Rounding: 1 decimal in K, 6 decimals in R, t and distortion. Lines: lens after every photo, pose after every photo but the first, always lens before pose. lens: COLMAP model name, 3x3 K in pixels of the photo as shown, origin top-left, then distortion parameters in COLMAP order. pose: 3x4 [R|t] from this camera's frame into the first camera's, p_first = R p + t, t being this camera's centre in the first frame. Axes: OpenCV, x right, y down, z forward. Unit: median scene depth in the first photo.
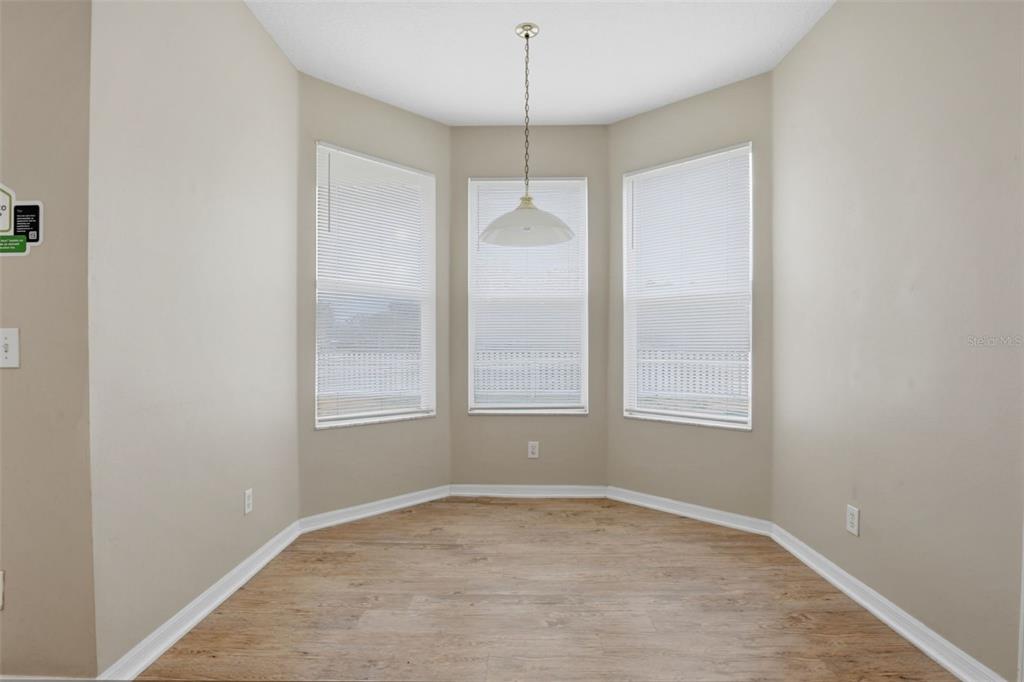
lens RADIAL K [[506.1, 0, 523.0], [0, 506.1, 344.0], [0, 0, 1]] dist [-0.030343, 0.004908]
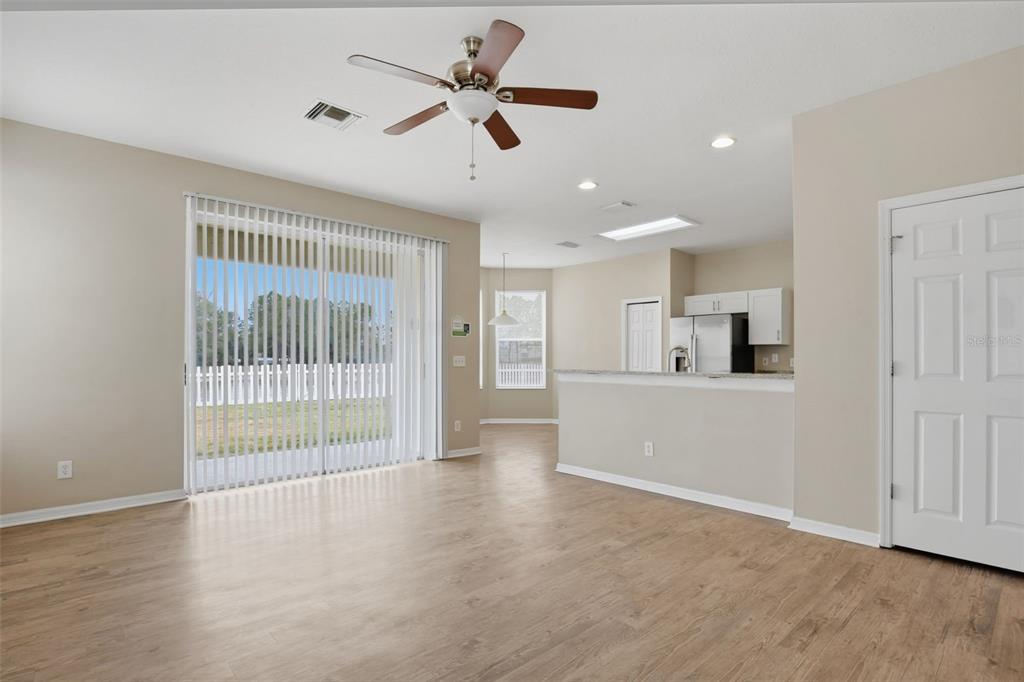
lens RADIAL K [[506.1, 0, 509.2], [0, 506.1, 355.7], [0, 0, 1]] dist [-0.030343, 0.004908]
pose [[0.751010, -0.000253, 0.660290, -1.769331], [-0.000016, 1.000000, 0.000402, -0.028455], [-0.660290, -0.000312, 0.751010, -1.153438]]
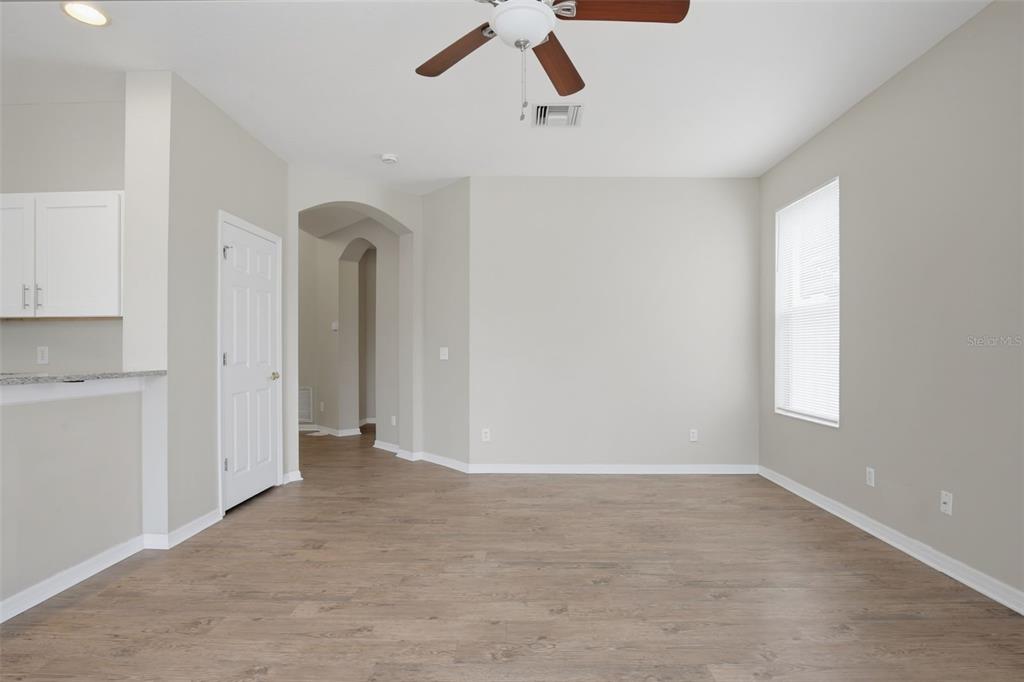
lens RADIAL K [[506.1, 0, 522.0], [0, 506.1, 347.5], [0, 0, 1]] dist [-0.030343, 0.004908]
pose [[-0.999830, -0.006109, 0.017405, -1.234981], [-0.006303, 0.999918, -0.011124, -0.021141], [-0.017335, -0.011232, -0.999787, 0.257443]]
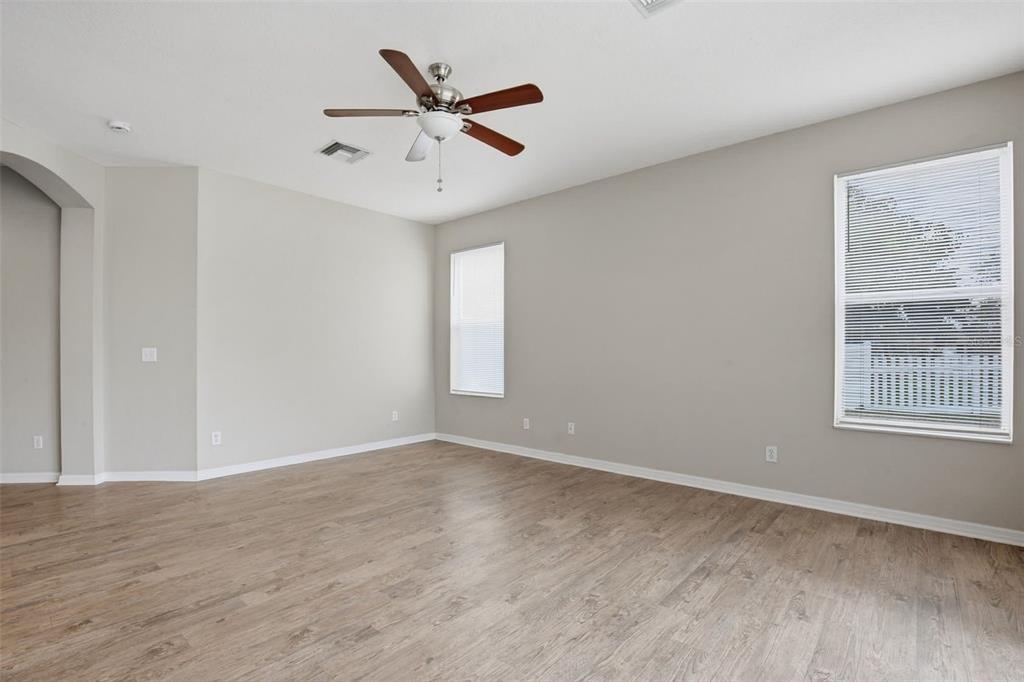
lens RADIAL K [[474.4, 0, 515.6], [0, 474.4, 351.9], [0, 0, 1]] dist [-0.034328, 0.005848]
pose [[-0.659188, -0.002511, -0.751974, -0.613116], [0.003359, 0.999975, -0.006283, -0.015289], [0.751971, -0.006668, -0.659162, 0.302506]]
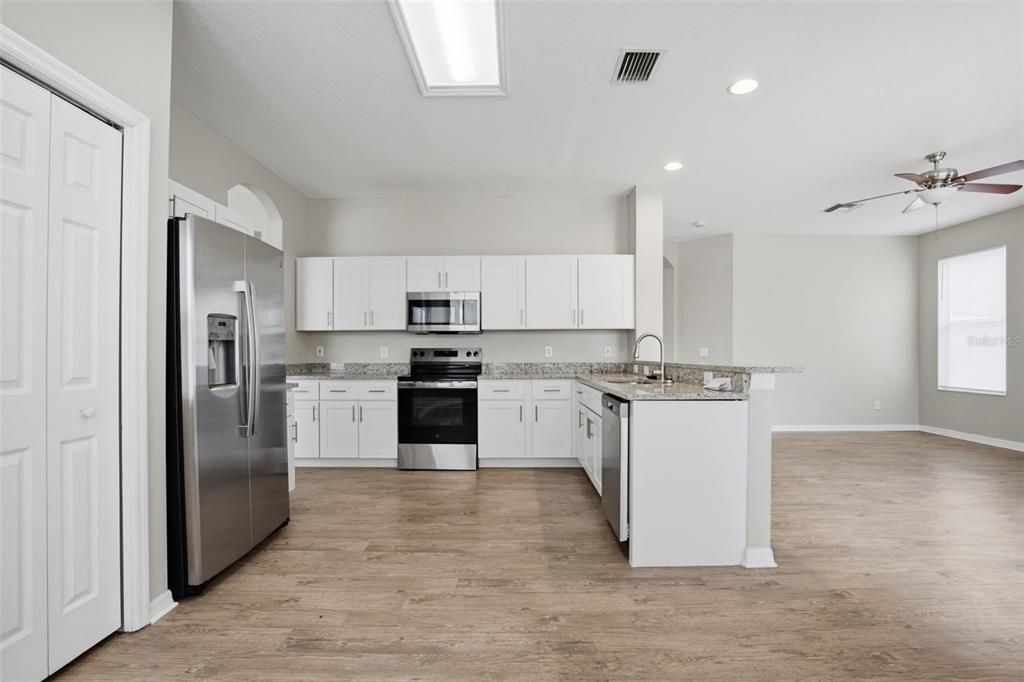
lens RADIAL K [[474.4, 0, 513.2], [0, 474.4, 349.0], [0, 0, 1]] dist [-0.034328, 0.005848]
pose [[-0.999930, -0.006431, 0.009933, -0.012285], [-0.006527, 0.999932, -0.009630, -0.003118], [-0.009870, -0.009694, -0.999904, 0.913913]]
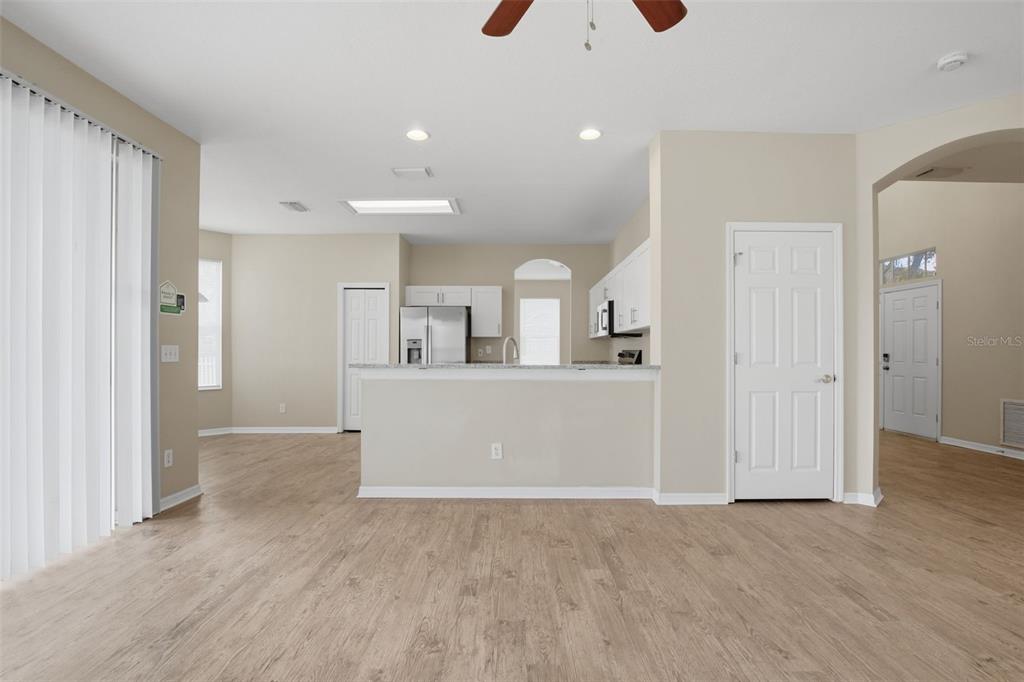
lens RADIAL K [[474.4, 0, 510.0], [0, 474.4, 348.7], [0, 0, 1]] dist [-0.034328, 0.005848]
pose [[0.021563, -0.000495, 0.999767, -1.722252], [-0.006155, 0.999981, 0.000628, -0.023903], [-0.999749, -0.006167, 0.021559, -0.362628]]
